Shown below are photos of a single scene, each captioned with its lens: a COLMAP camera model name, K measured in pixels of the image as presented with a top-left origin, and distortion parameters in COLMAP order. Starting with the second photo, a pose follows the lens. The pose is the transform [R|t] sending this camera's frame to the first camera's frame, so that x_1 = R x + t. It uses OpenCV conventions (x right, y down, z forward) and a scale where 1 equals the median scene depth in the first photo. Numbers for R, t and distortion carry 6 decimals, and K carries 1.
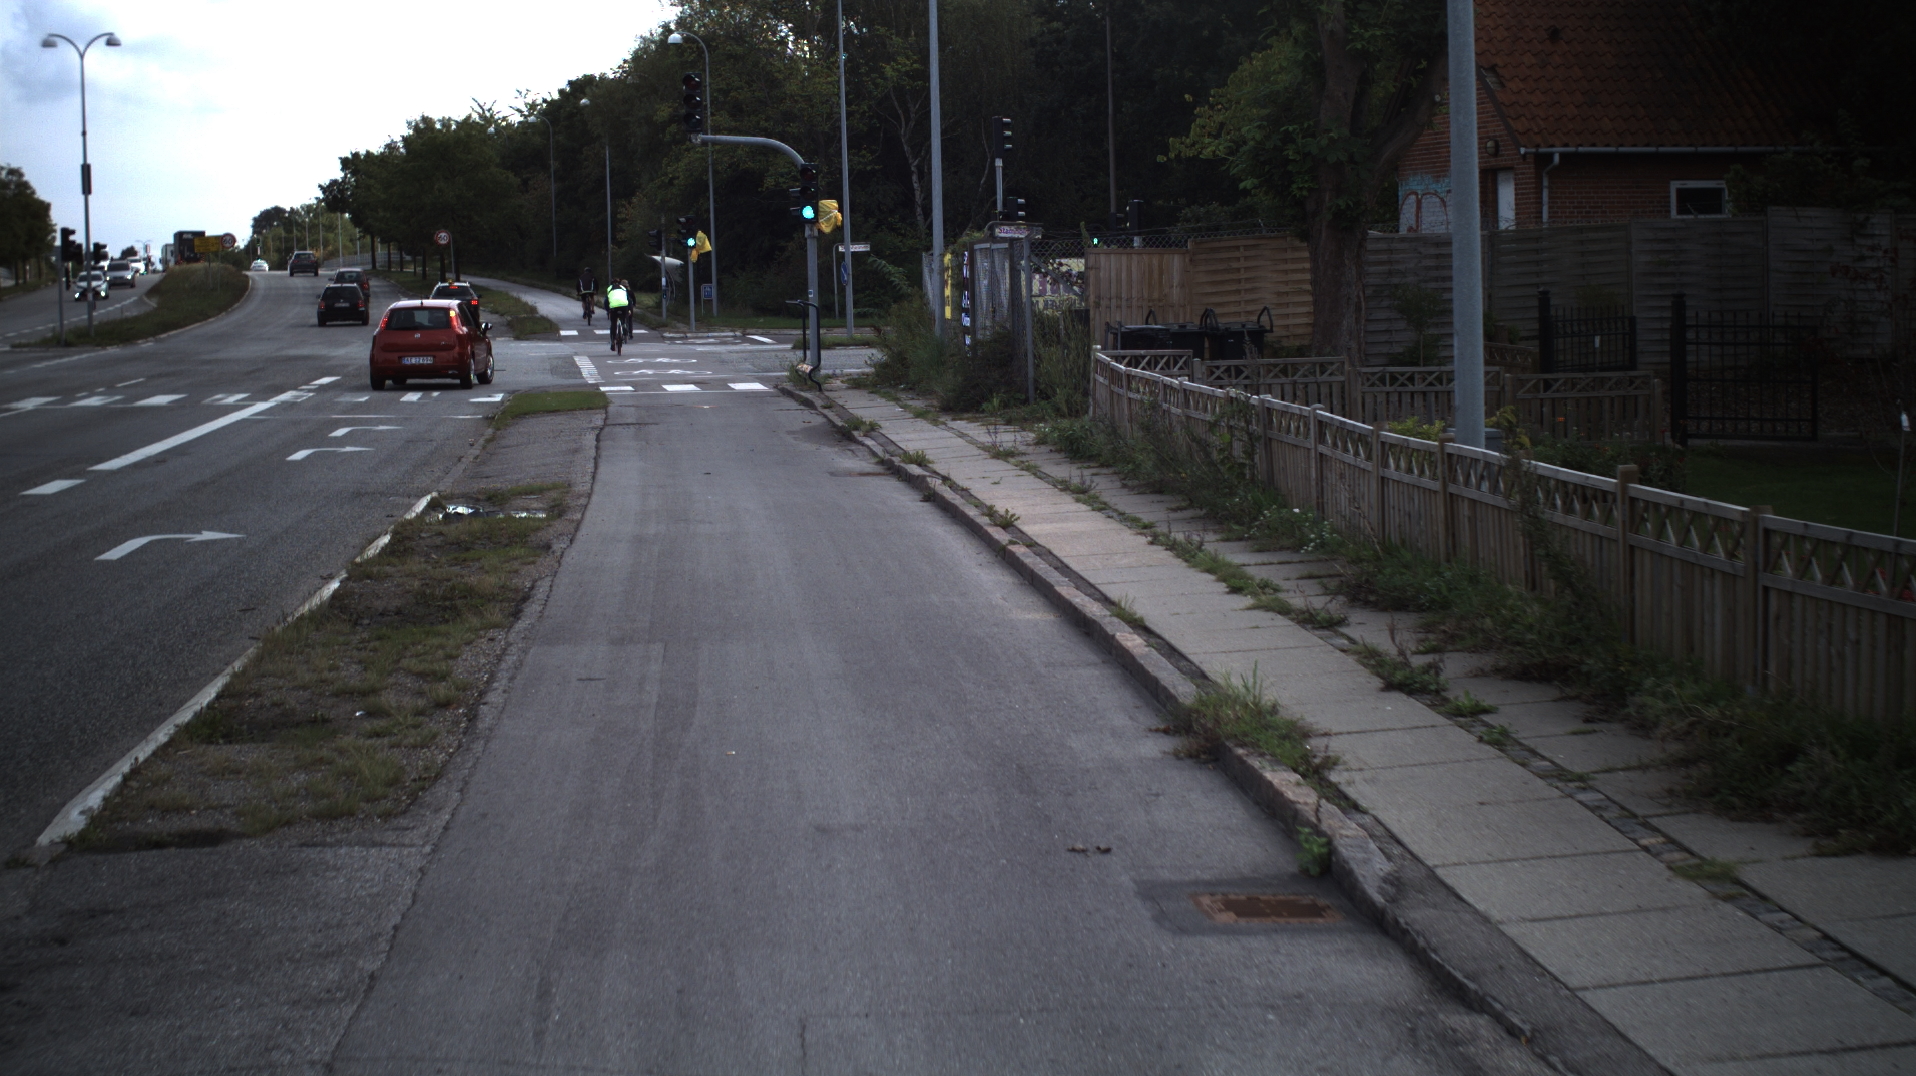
lens RADIAL K [[3480.5, 0, 958.0], [0, 3480.5, 538.0], [0, 0, 1]] dist [-0.302534, 0.405529]
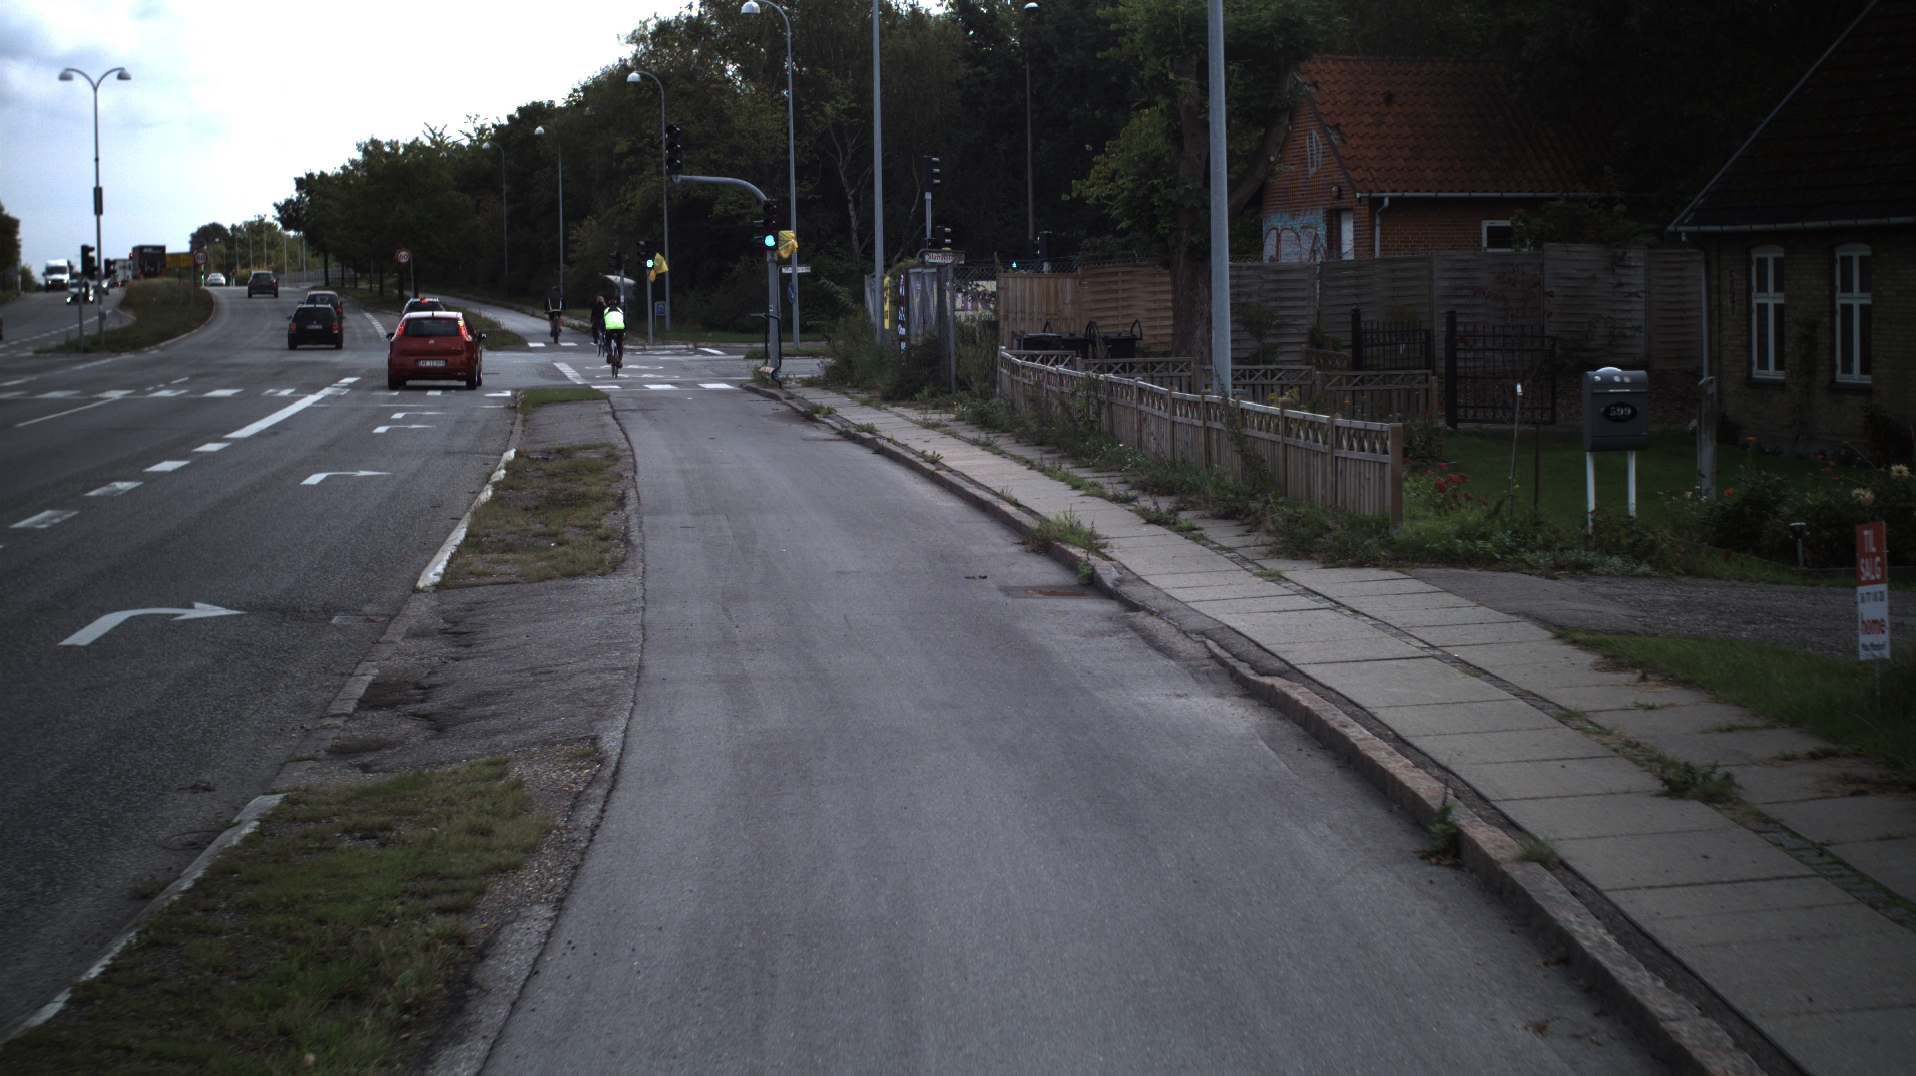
lens RADIAL K [[3480.5, 0, 958.0], [0, 3480.5, 538.0], [0, 0, 1]] dist [-0.302534, 0.405529]
pose [[0.999744, 0.006998, 0.021511, -0.003456], [-0.006865, 0.999957, -0.006255, 0.017709], [-0.021554, 0.006106, 0.999749, -0.222244]]
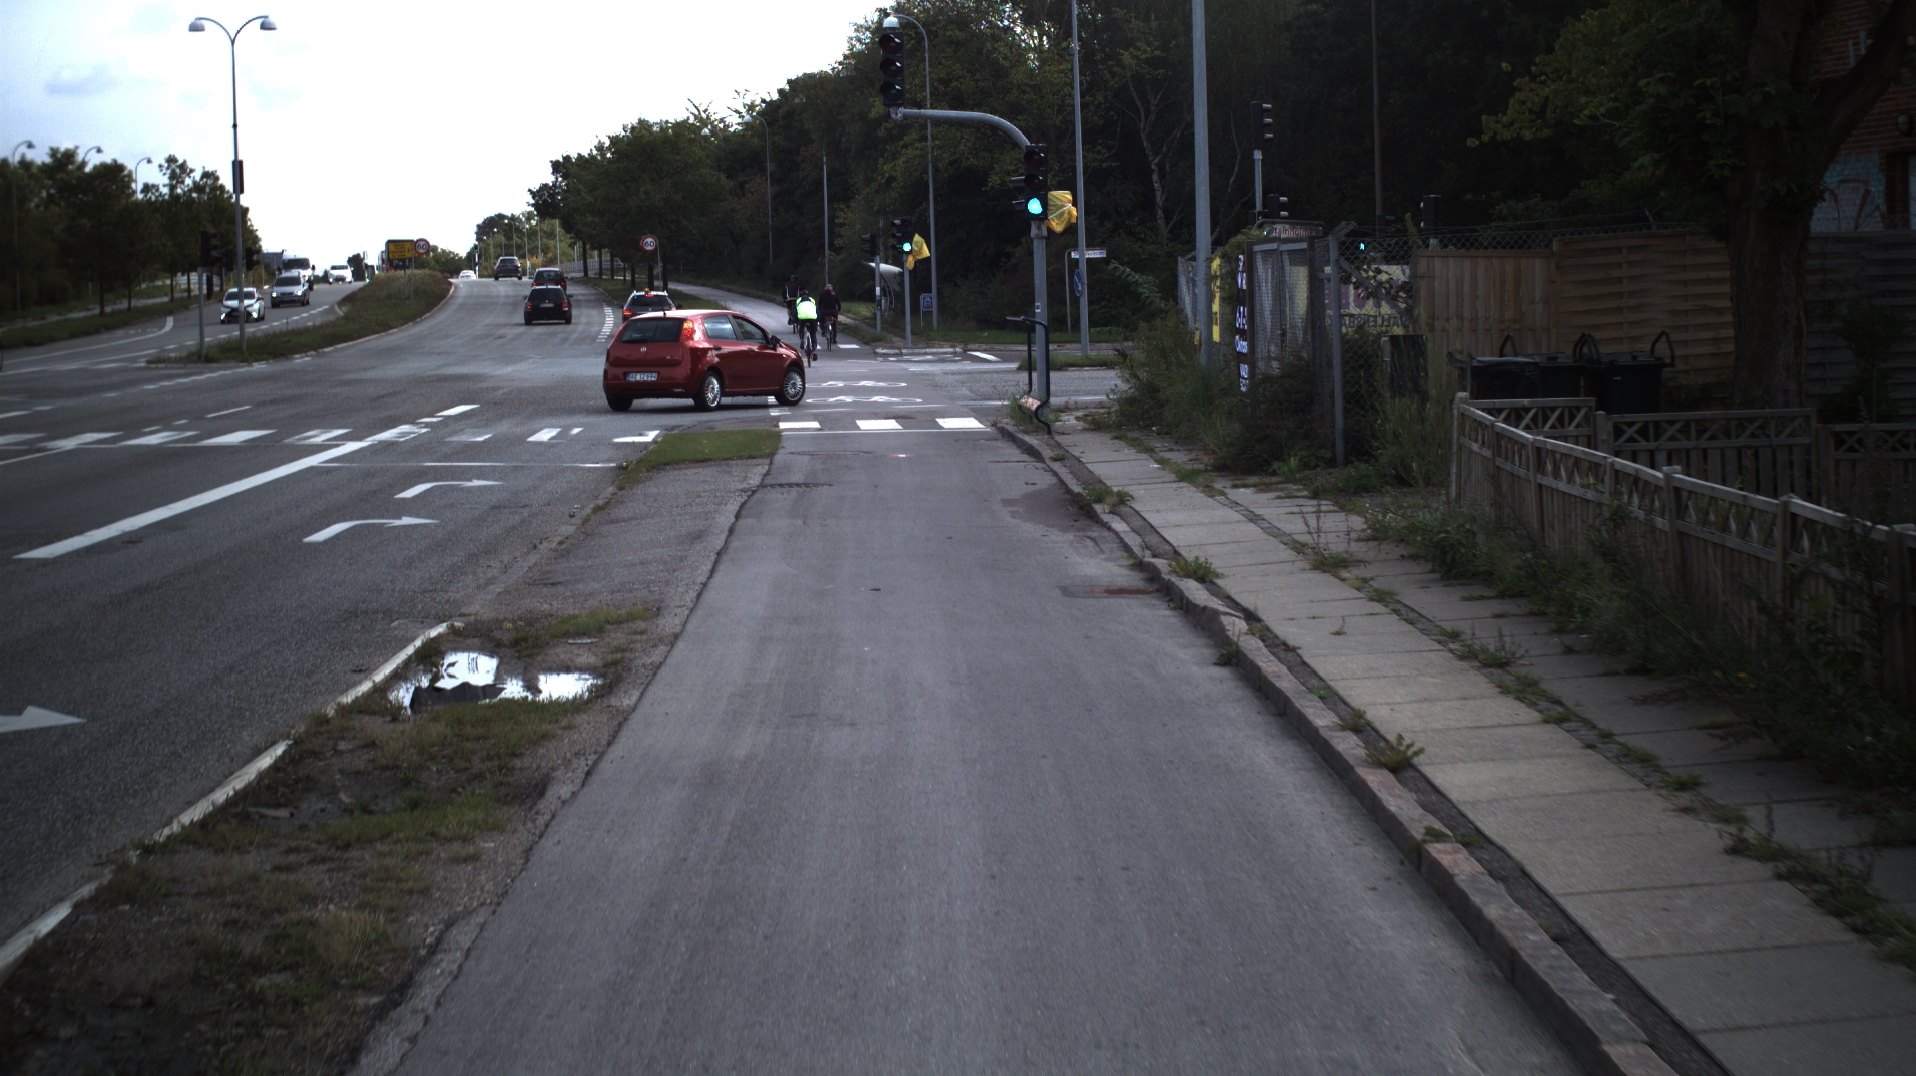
lens RADIAL K [[3480.5, 0, 958.0], [0, 3480.5, 538.0], [0, 0, 1]] dist [-0.302534, 0.405529]
pose [[0.997799, 0.004388, -0.066159, -0.008414], [-0.004555, 0.999987, -0.002380, -0.016943], [0.066148, 0.002676, 0.997806, 0.220545]]
